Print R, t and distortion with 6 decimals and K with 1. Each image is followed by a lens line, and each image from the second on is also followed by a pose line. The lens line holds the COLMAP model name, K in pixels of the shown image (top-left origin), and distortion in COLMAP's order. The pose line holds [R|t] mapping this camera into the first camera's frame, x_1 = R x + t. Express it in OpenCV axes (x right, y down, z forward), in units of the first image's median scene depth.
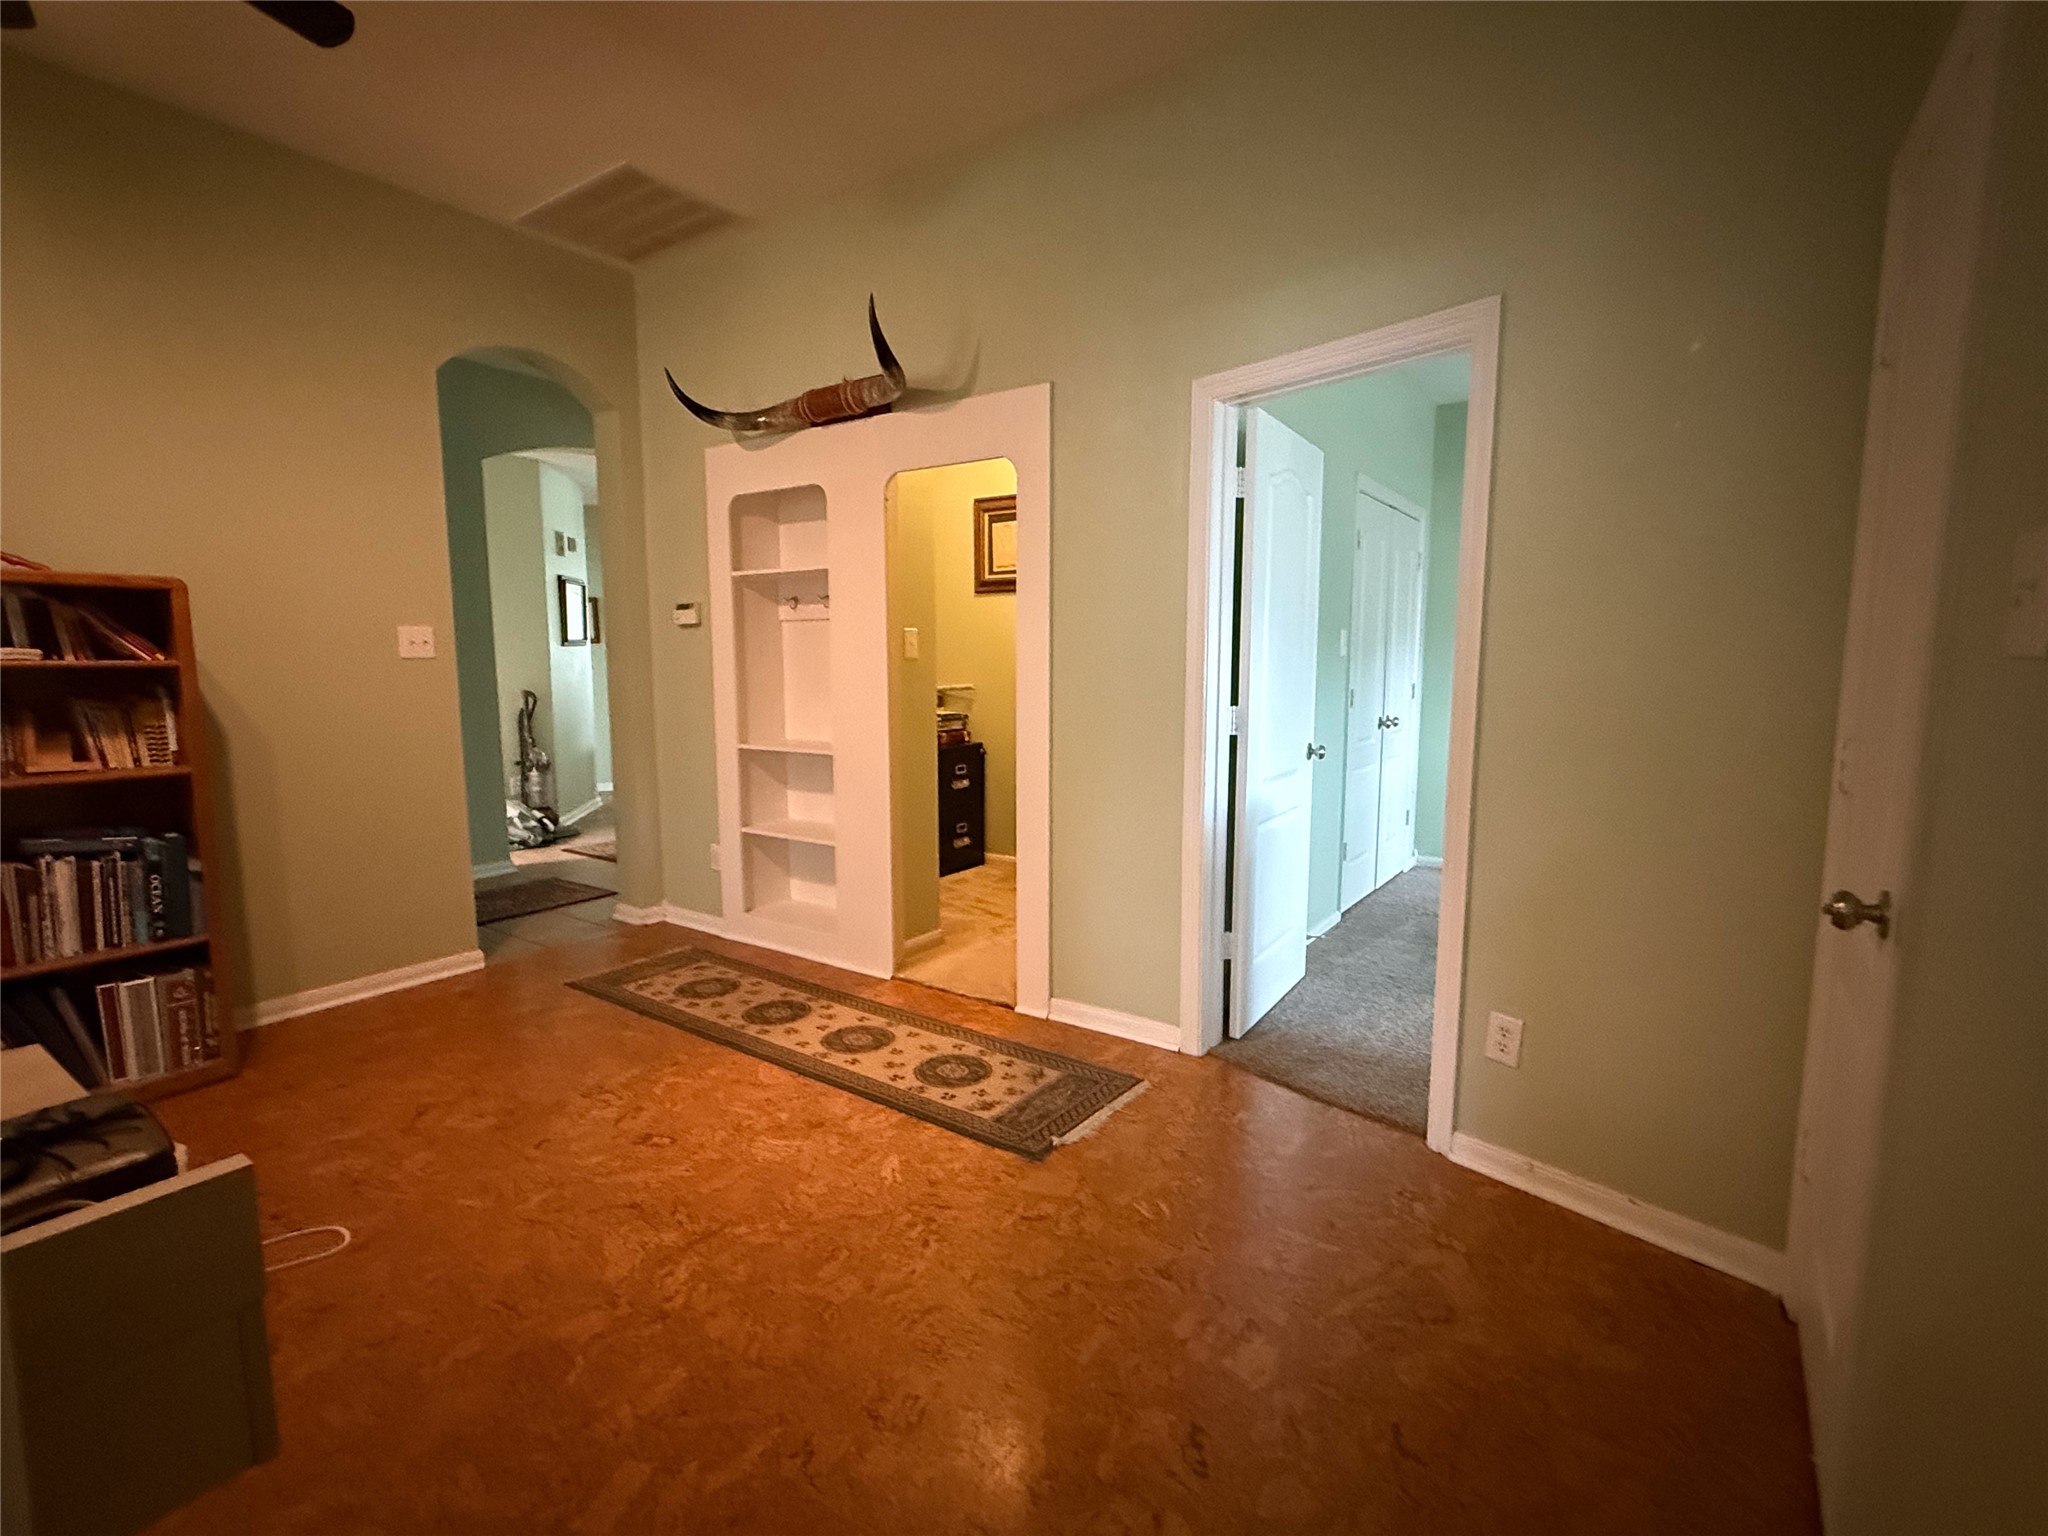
lens RADIAL K [[951.6, 0, 1026.1], [0, 951.6, 770.8], [0, 0, 1]] dist [-0.000347, 0.001276]
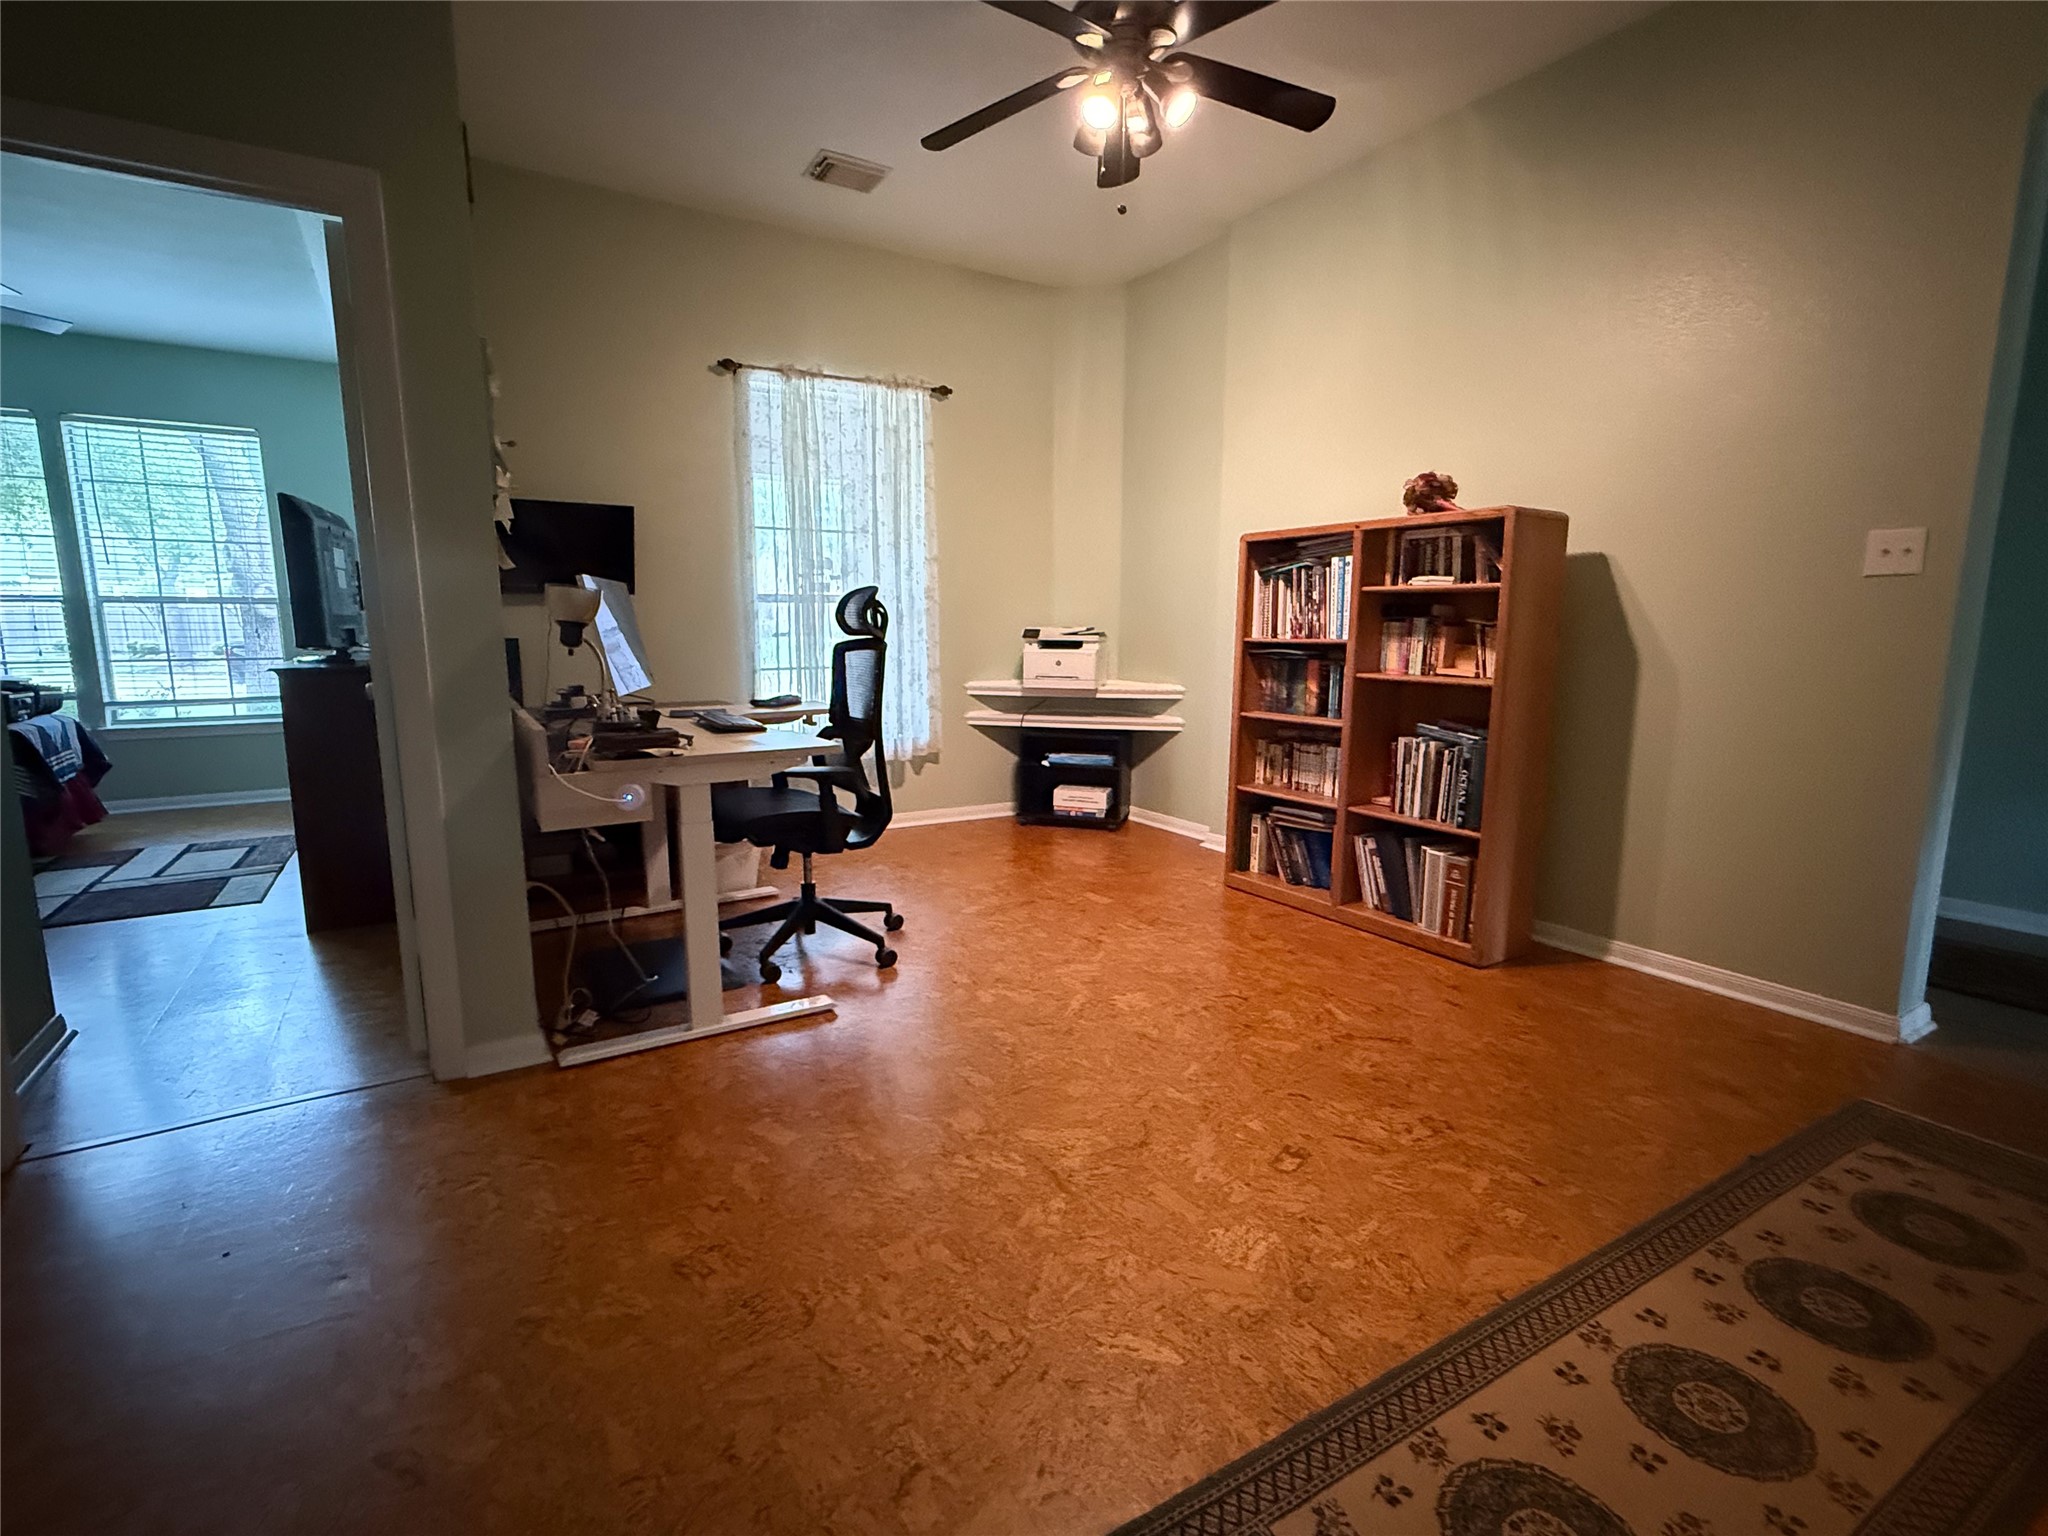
lens RADIAL K [[951.6, 0, 1026.9], [0, 951.6, 765.9], [0, 0, 1]] dist [-0.000347, 0.001276]
pose [[-0.396768, 0.139811, -0.907209, 0.327533], [-0.111626, 0.973648, 0.198870, -0.062622], [0.911106, 0.180173, -0.370706, 0.877707]]
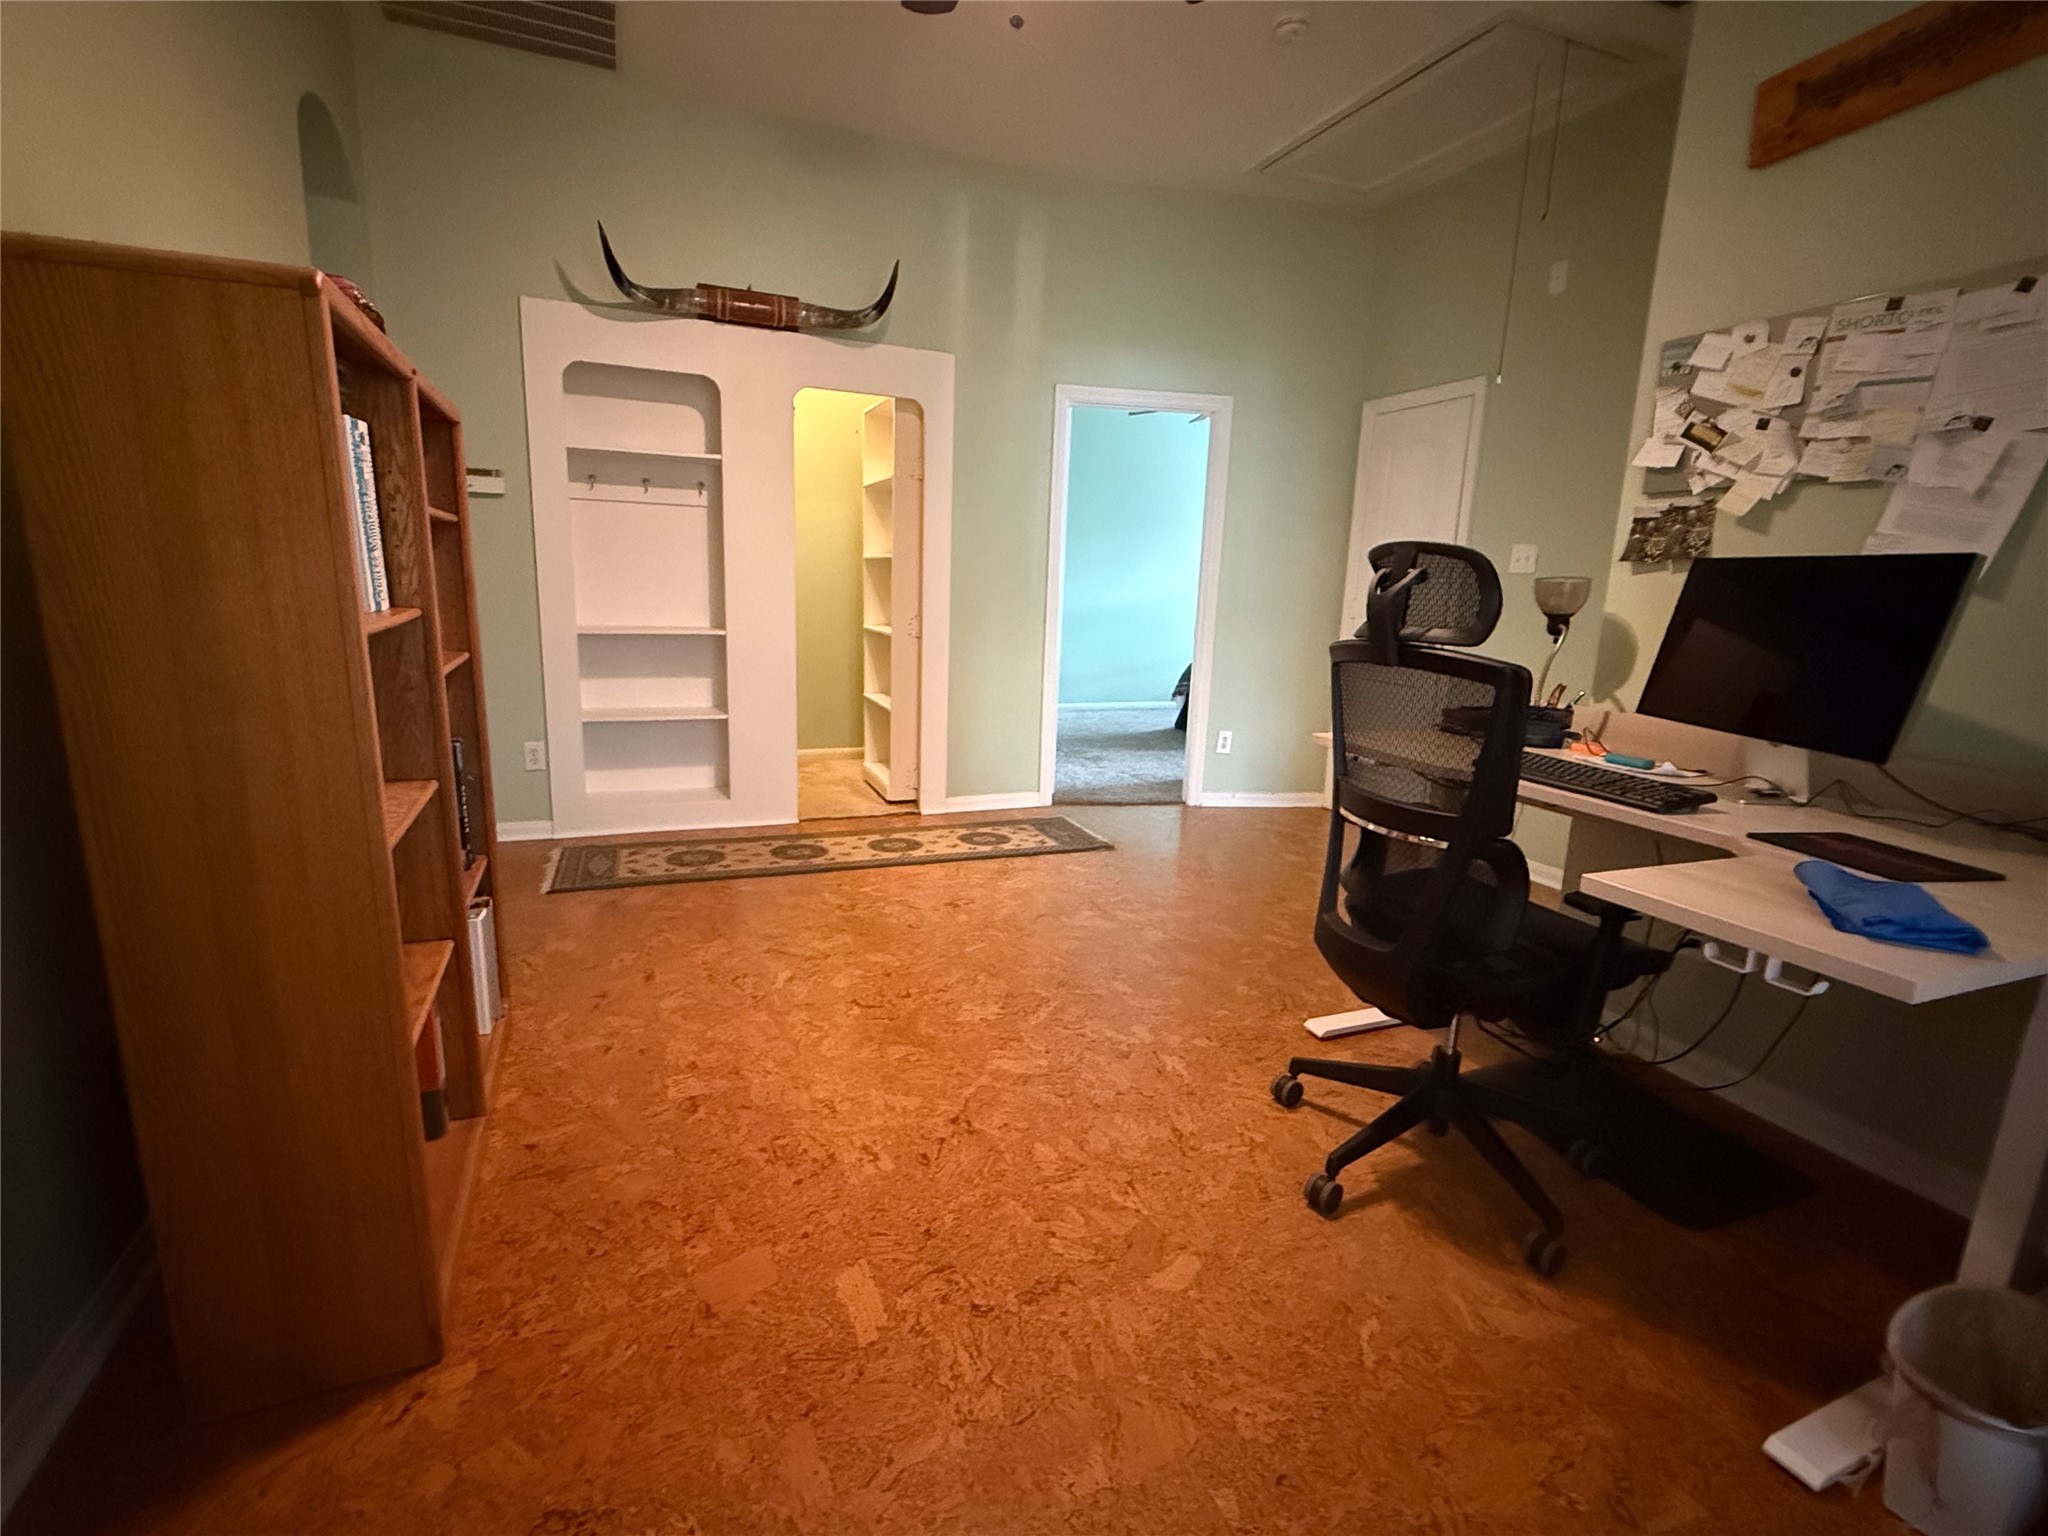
lens RADIAL K [[951.6, 0, 1022.4], [0, 951.6, 773.3], [0, 0, 1]] dist [-0.000347, 0.001276]
pose [[0.536837, -0.148314, 0.830548, -1.237254], [0.061481, 0.988687, 0.136814, 0.016143], [-0.841443, -0.022383, 0.539882, 0.154783]]
